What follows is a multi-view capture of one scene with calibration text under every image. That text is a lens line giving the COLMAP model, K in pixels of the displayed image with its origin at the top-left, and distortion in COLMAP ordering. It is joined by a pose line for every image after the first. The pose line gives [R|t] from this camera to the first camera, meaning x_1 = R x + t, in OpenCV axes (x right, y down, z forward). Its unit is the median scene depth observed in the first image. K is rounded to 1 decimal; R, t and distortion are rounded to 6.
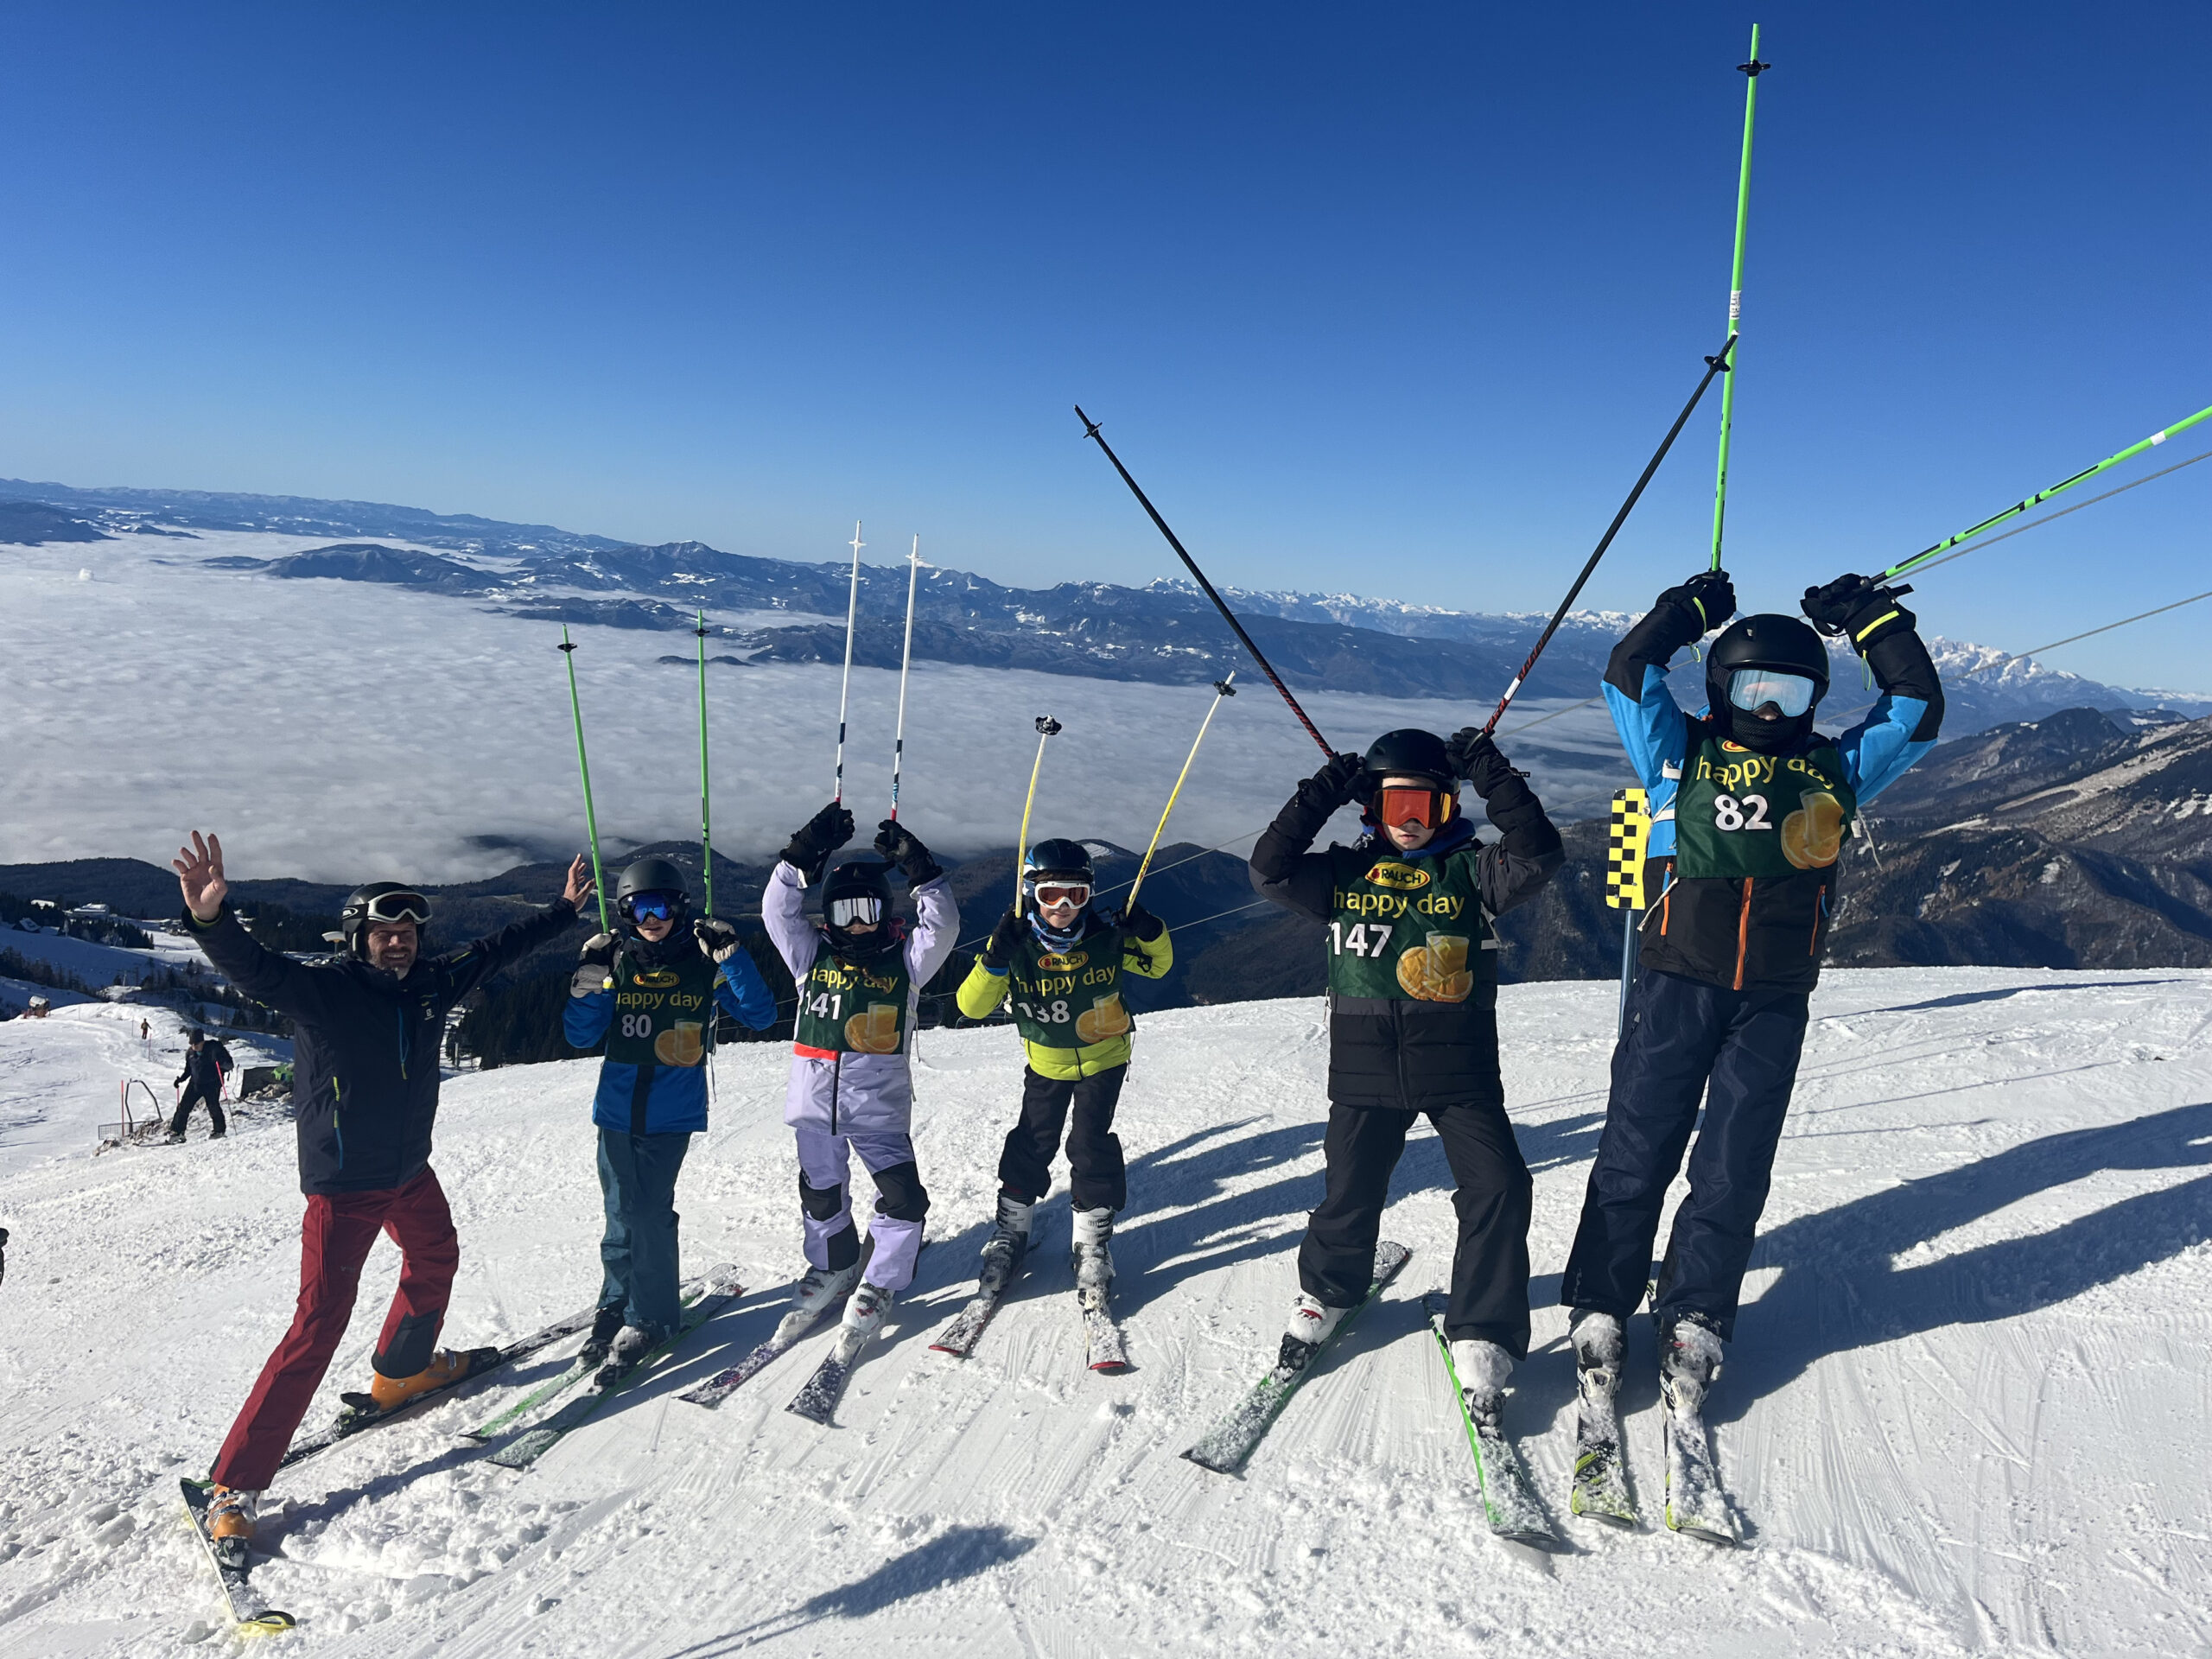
lens RADIAL K [[1646.4, 0, 1111.0], [0, 1646.4, 836.7], [0, 0, 1]] dist [0.071151, -0.079830]
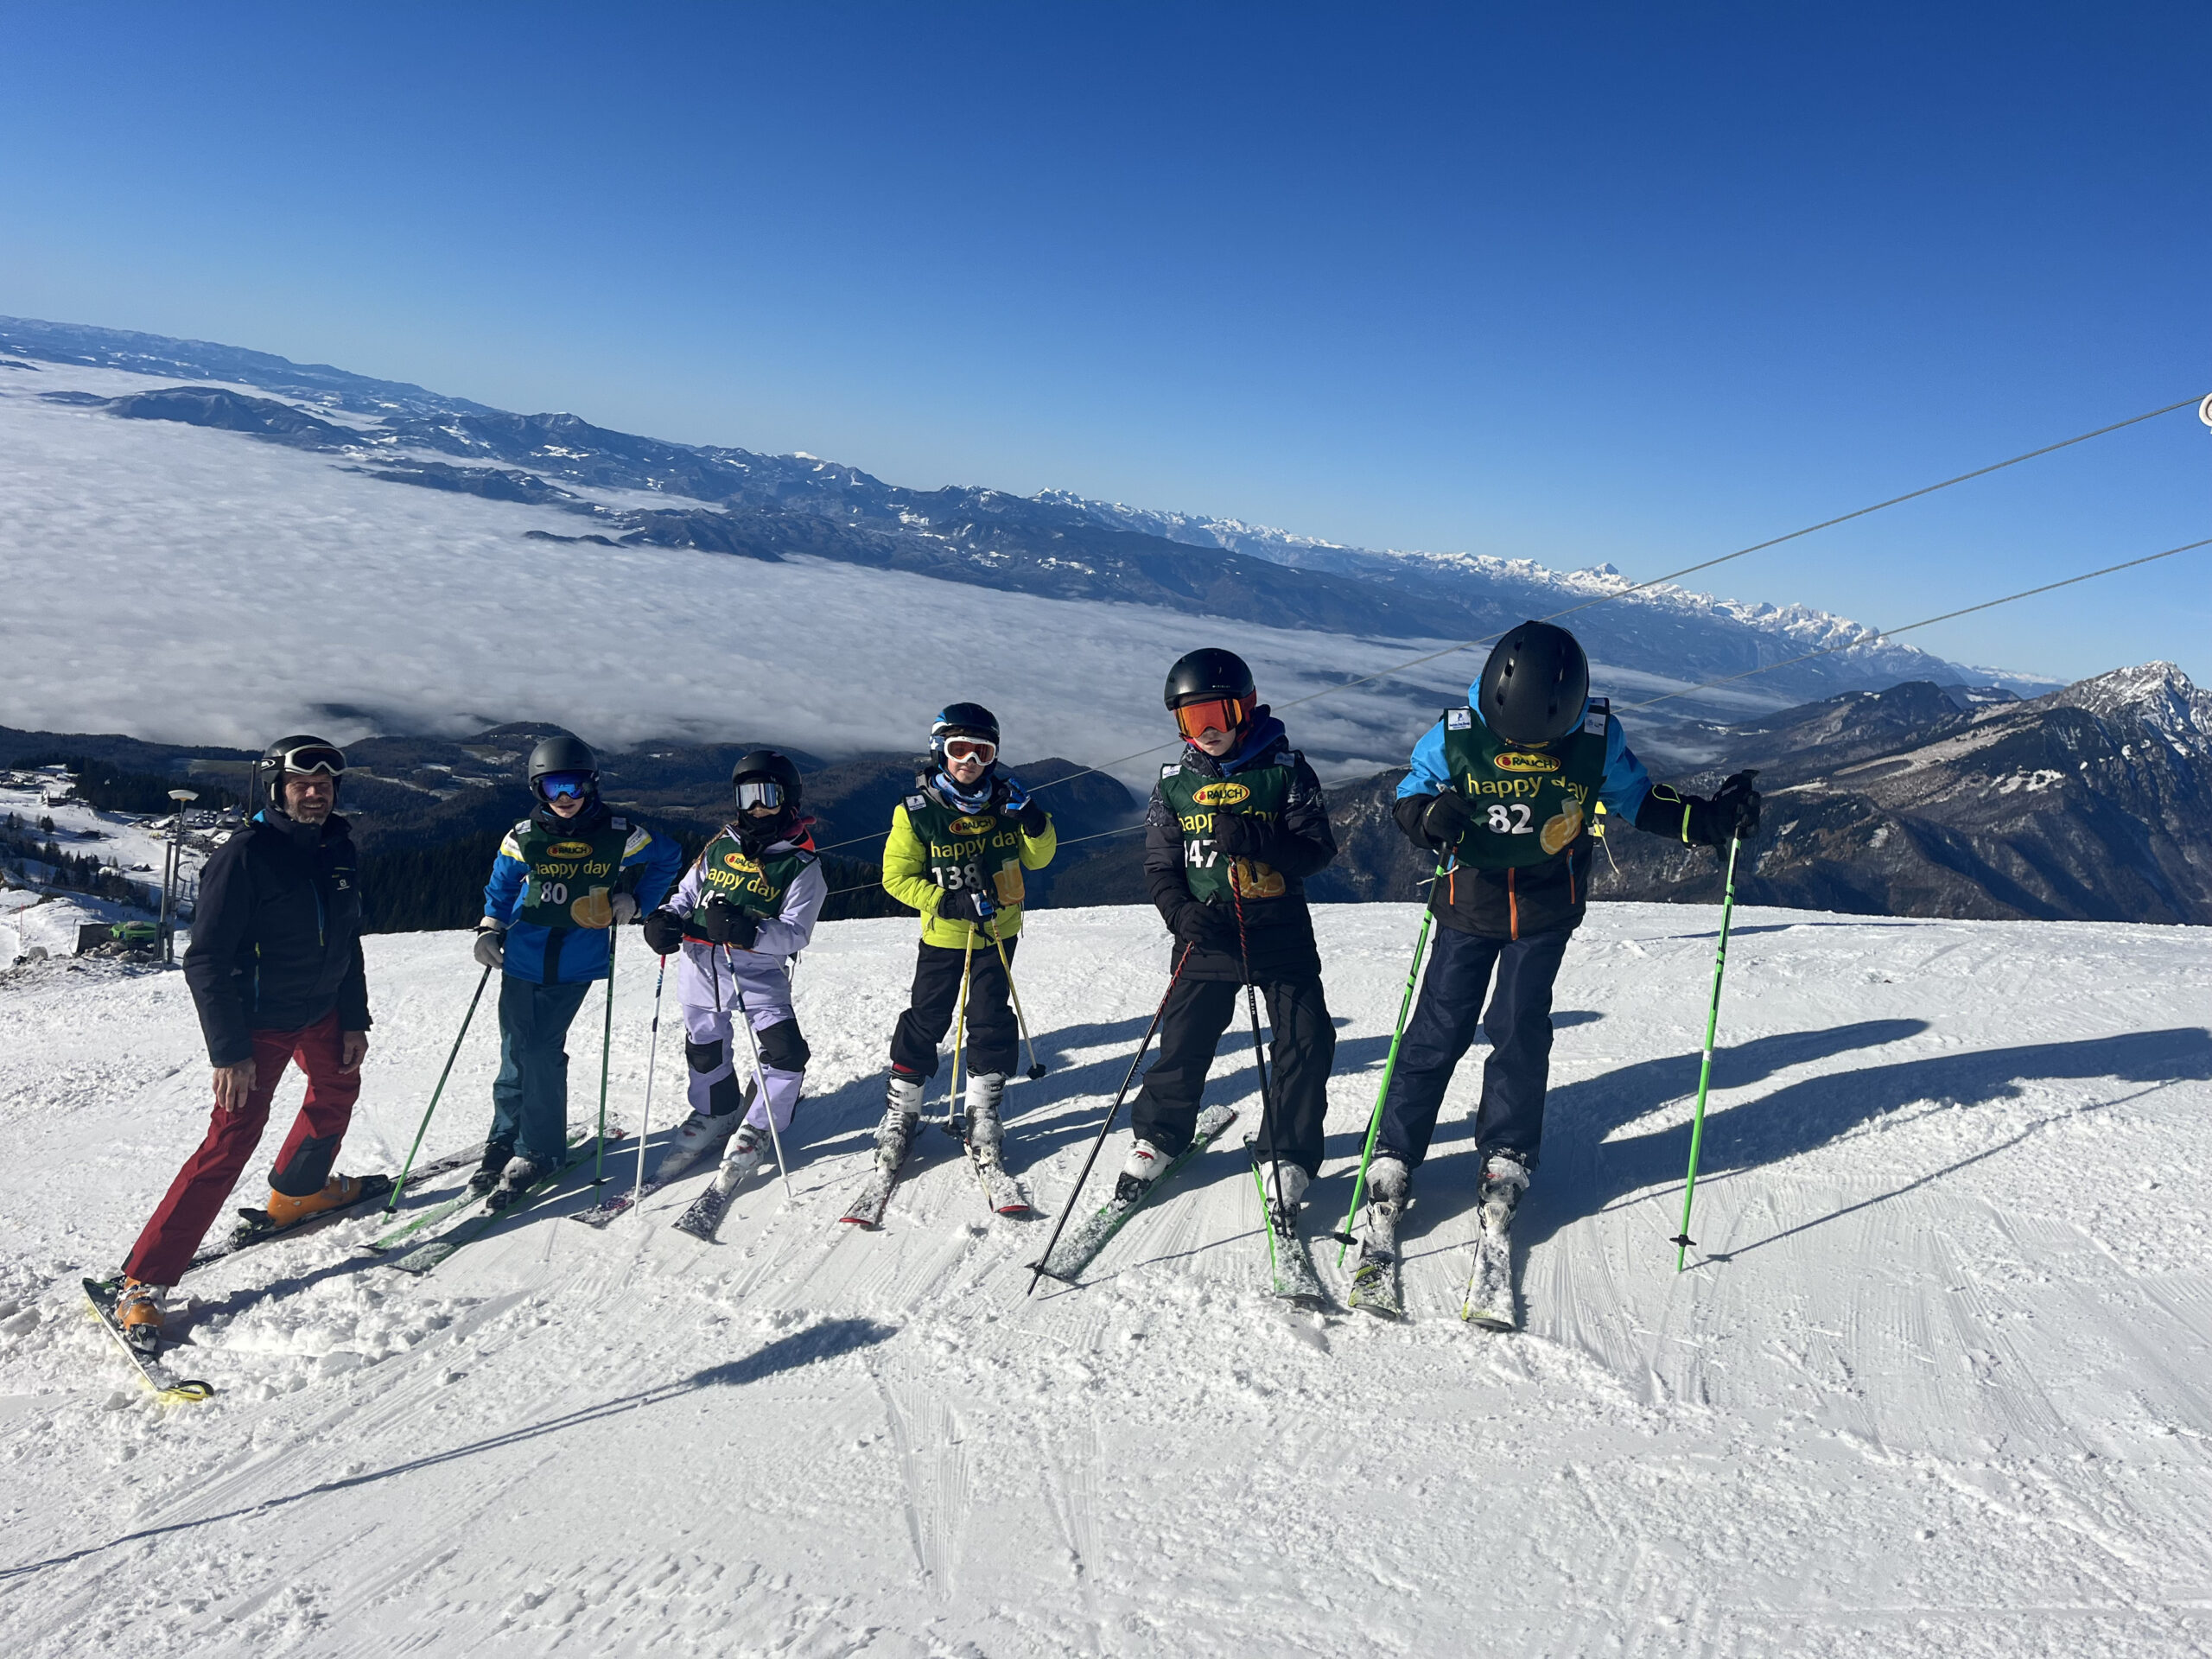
lens RADIAL K [[1646.4, 0, 1105.7], [0, 1646.4, 835.7], [0, 0, 1]] dist [0.071151, -0.079830]
pose [[0.995240, 0.059298, 0.077335, -0.007018], [-0.063185, 0.996807, 0.048819, 0.009513], [-0.074194, -0.053474, 0.995809, -0.096879]]
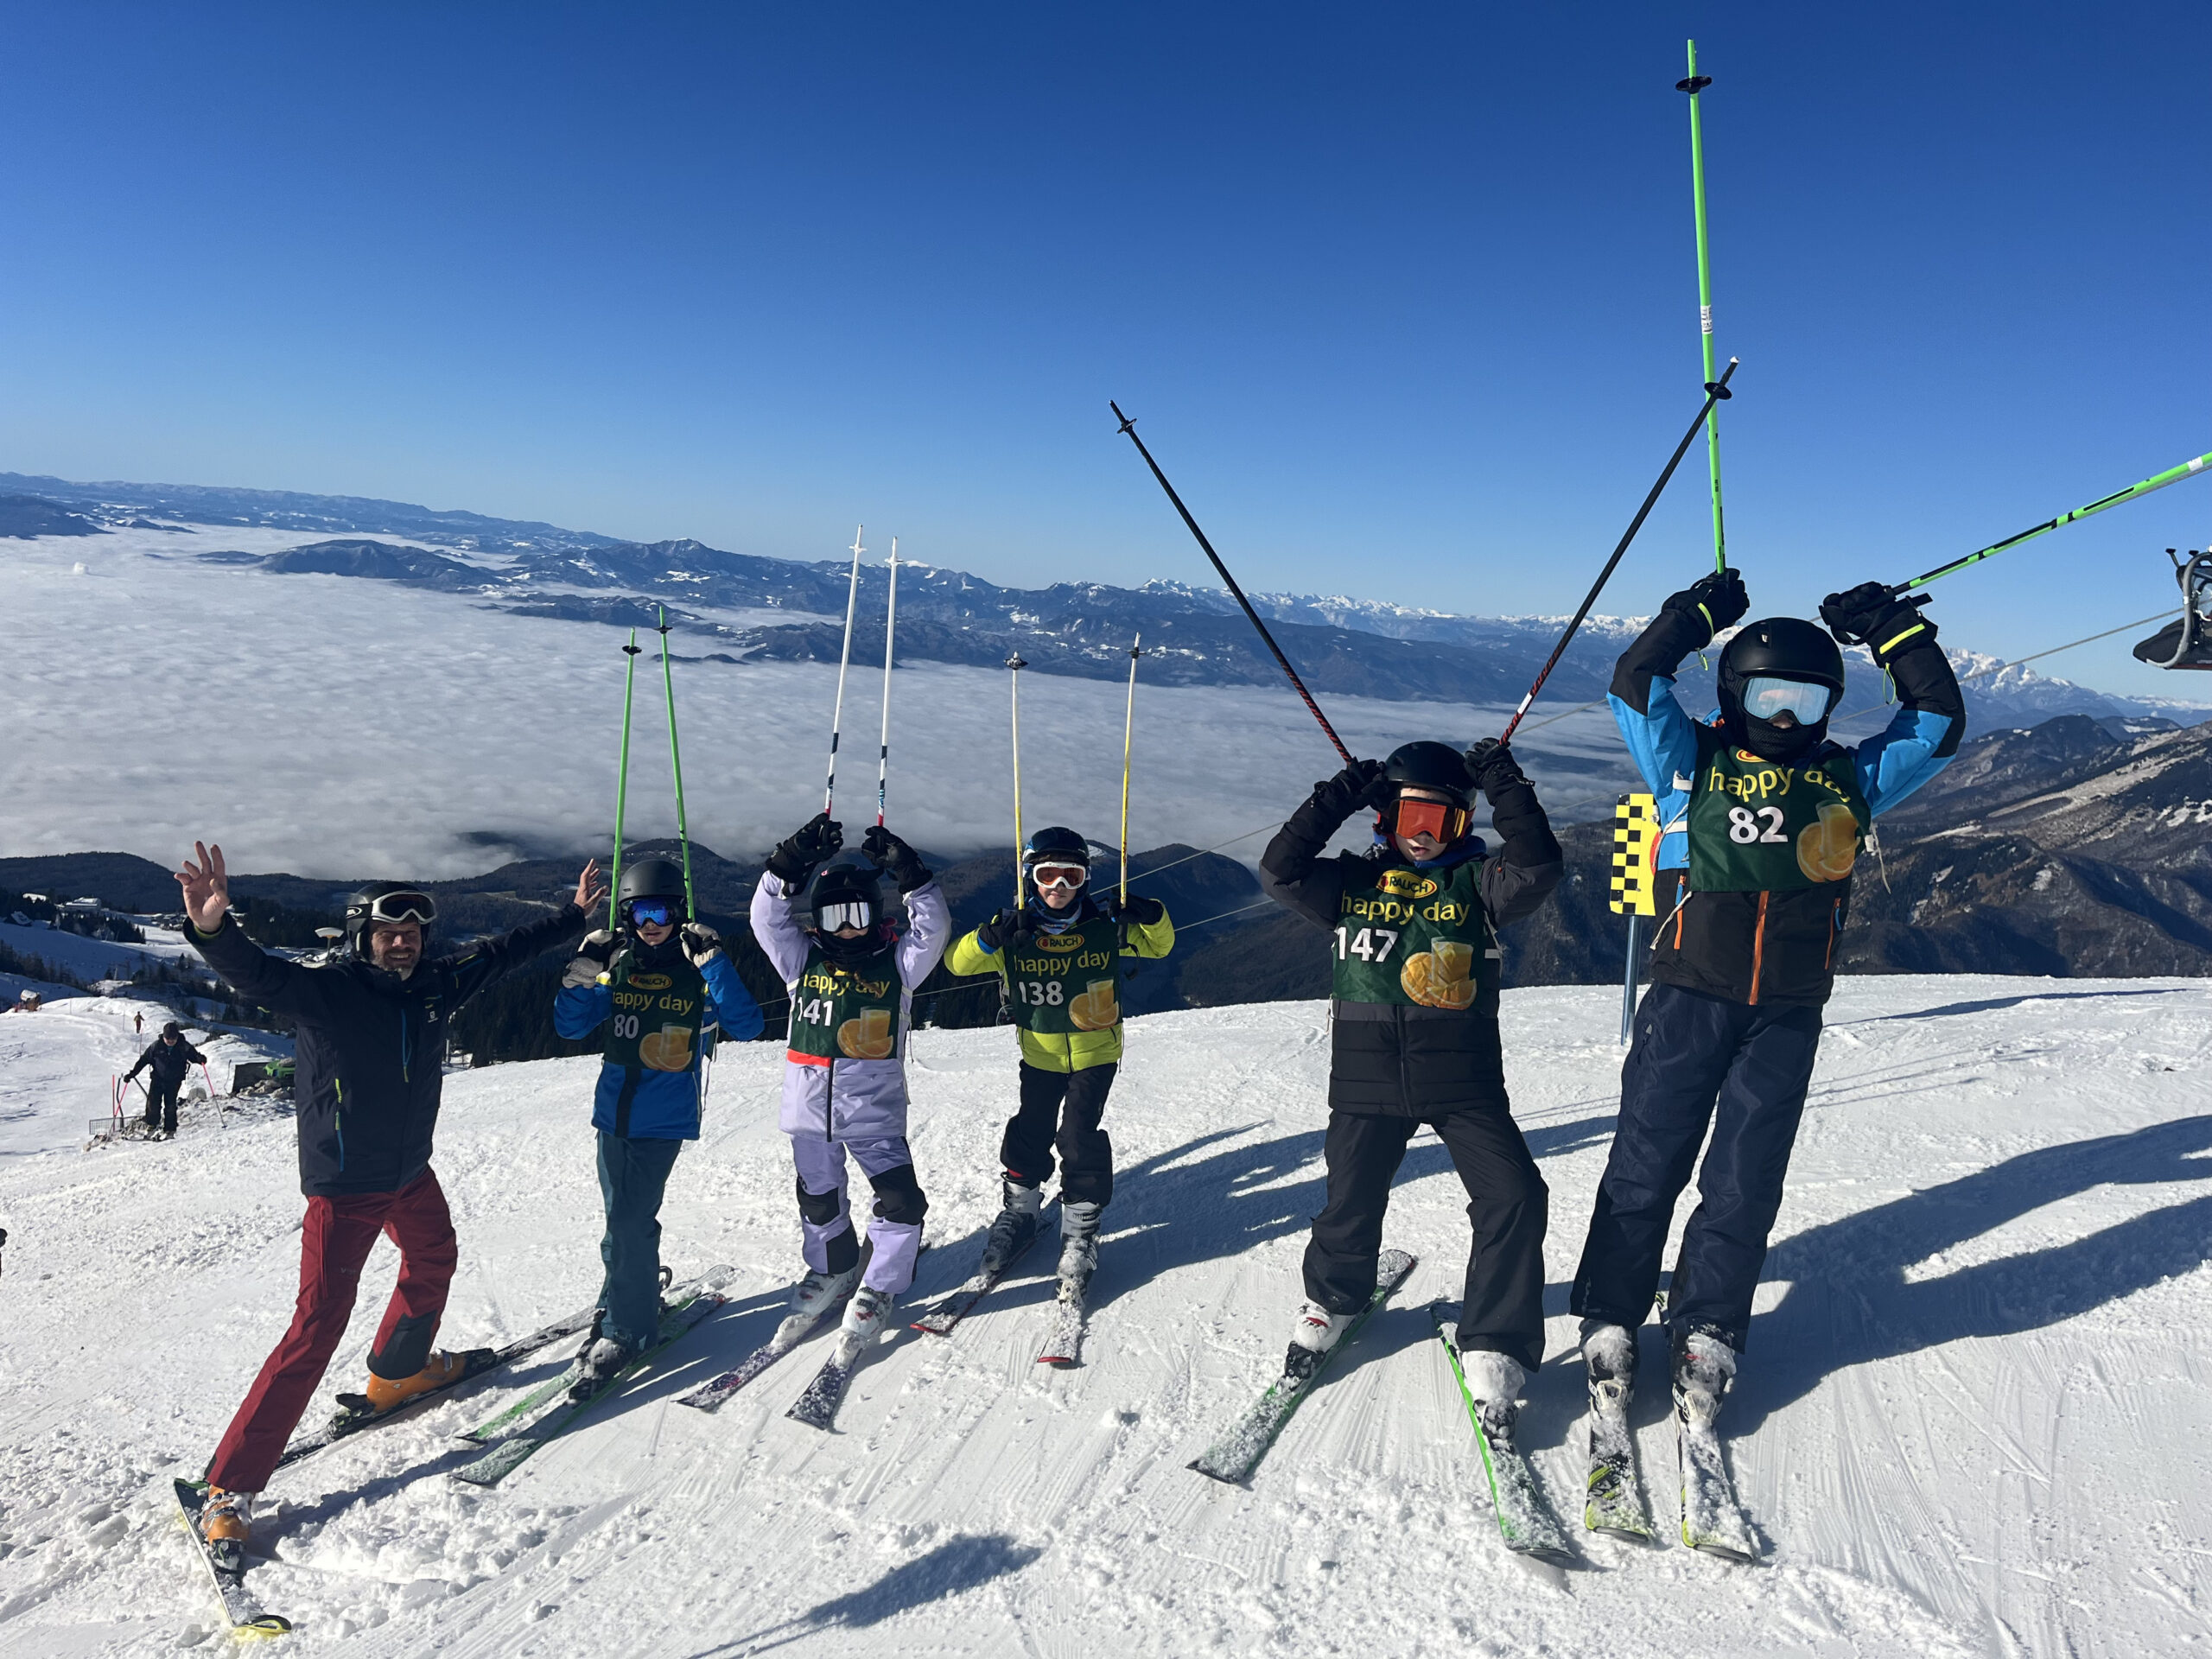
lens RADIAL K [[1646.4, 0, 1105.3], [0, 1646.4, 834.6], [0, 0, 1]] dist [0.071151, -0.079830]
pose [[0.999978, 0.006600, 0.000889, -0.007171], [-0.006598, 0.999977, -0.001717, -0.001029], [-0.000901, 0.001711, 0.999998, 0.005900]]
